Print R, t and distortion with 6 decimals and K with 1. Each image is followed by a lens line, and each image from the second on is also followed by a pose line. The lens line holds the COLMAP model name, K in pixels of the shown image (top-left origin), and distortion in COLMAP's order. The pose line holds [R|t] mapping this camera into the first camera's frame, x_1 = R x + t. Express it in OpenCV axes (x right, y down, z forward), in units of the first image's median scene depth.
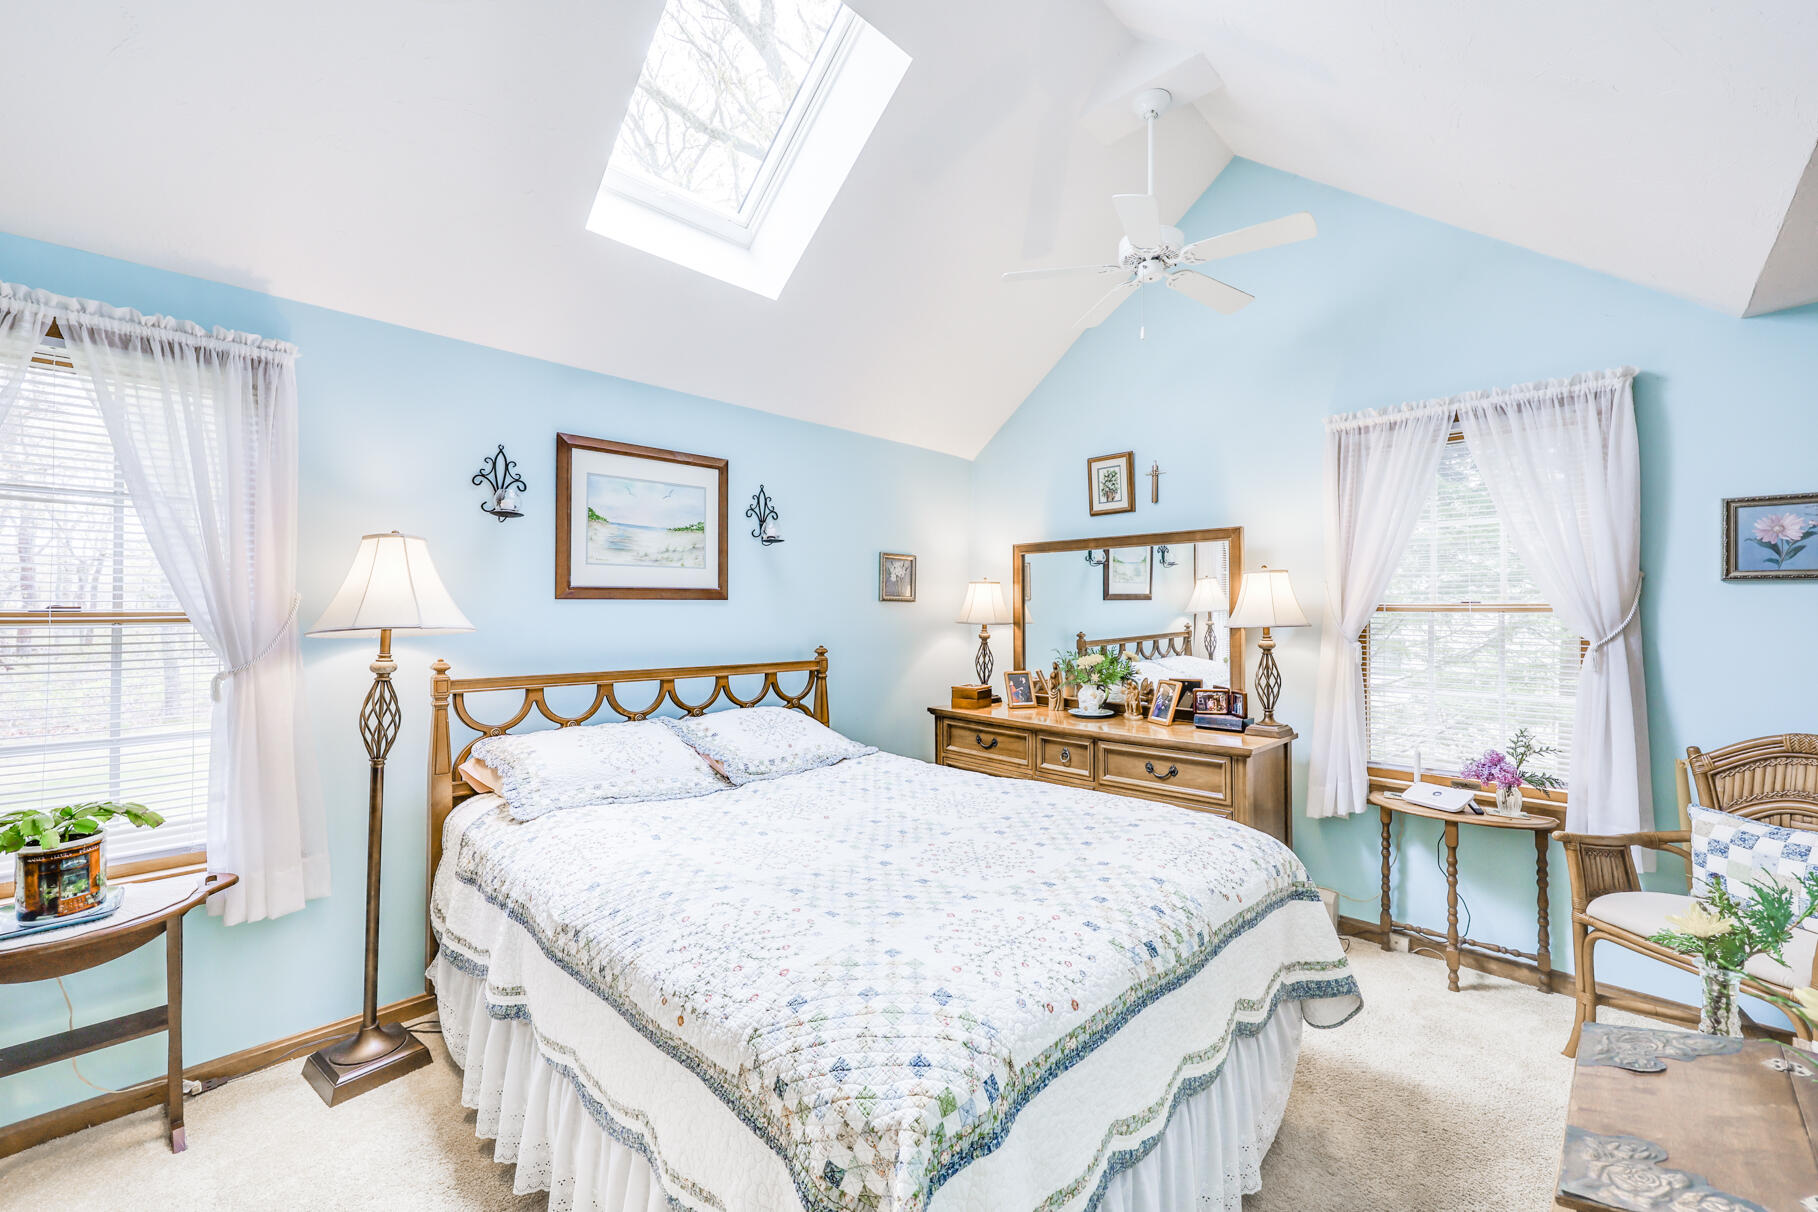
lens RADIAL K [[727.9, 0, 900.9], [0, 727.9, 607.7], [0, 0, 1]] dist [0.000942, 0.000431]
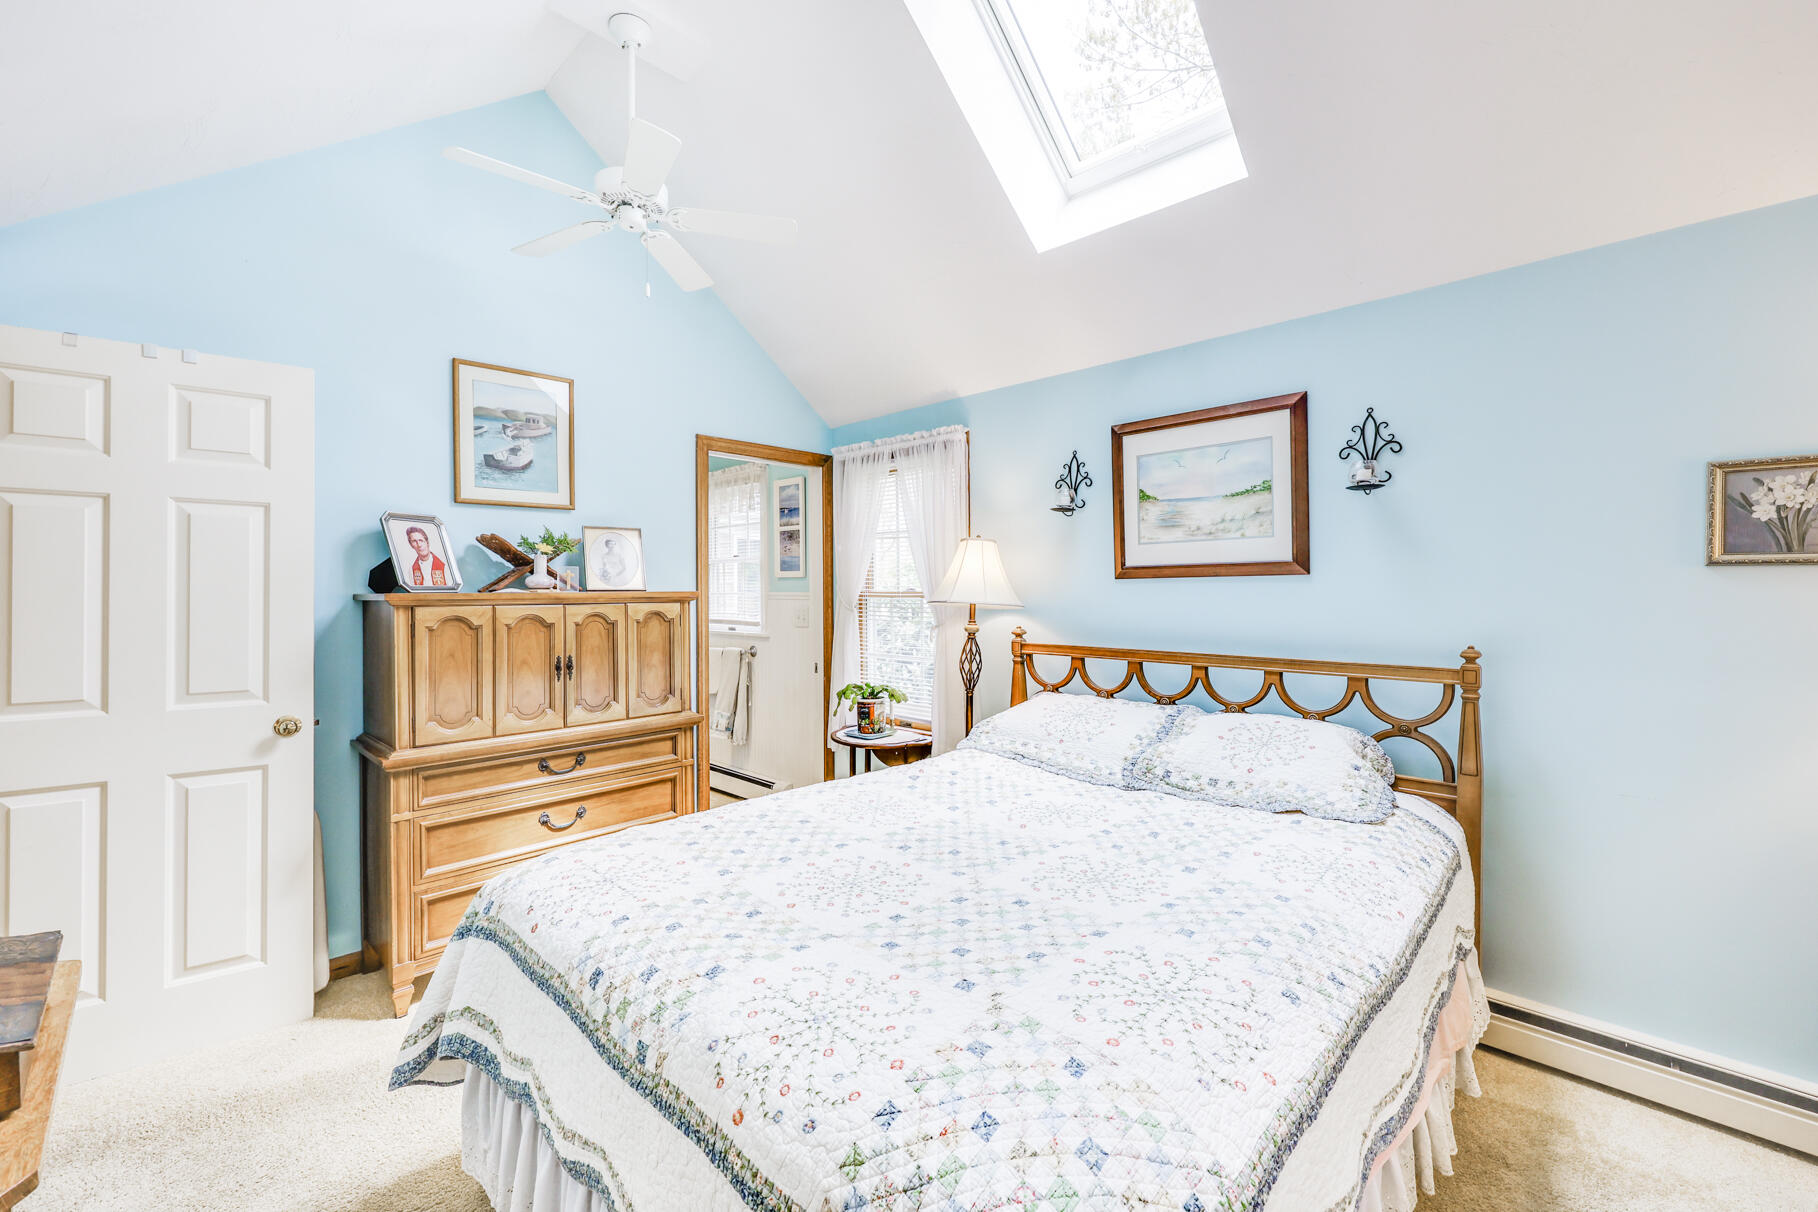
lens RADIAL K [[727.9, 0, 917.8], [0, 727.9, 591.5], [0, 0, 1]] dist [0.000942, 0.000431]
pose [[0.042112, -0.000075, -0.999113, 0.596712], [0.012047, 0.999927, 0.000433, 0.002512], [0.999040, -0.012055, 0.042110, 0.653146]]
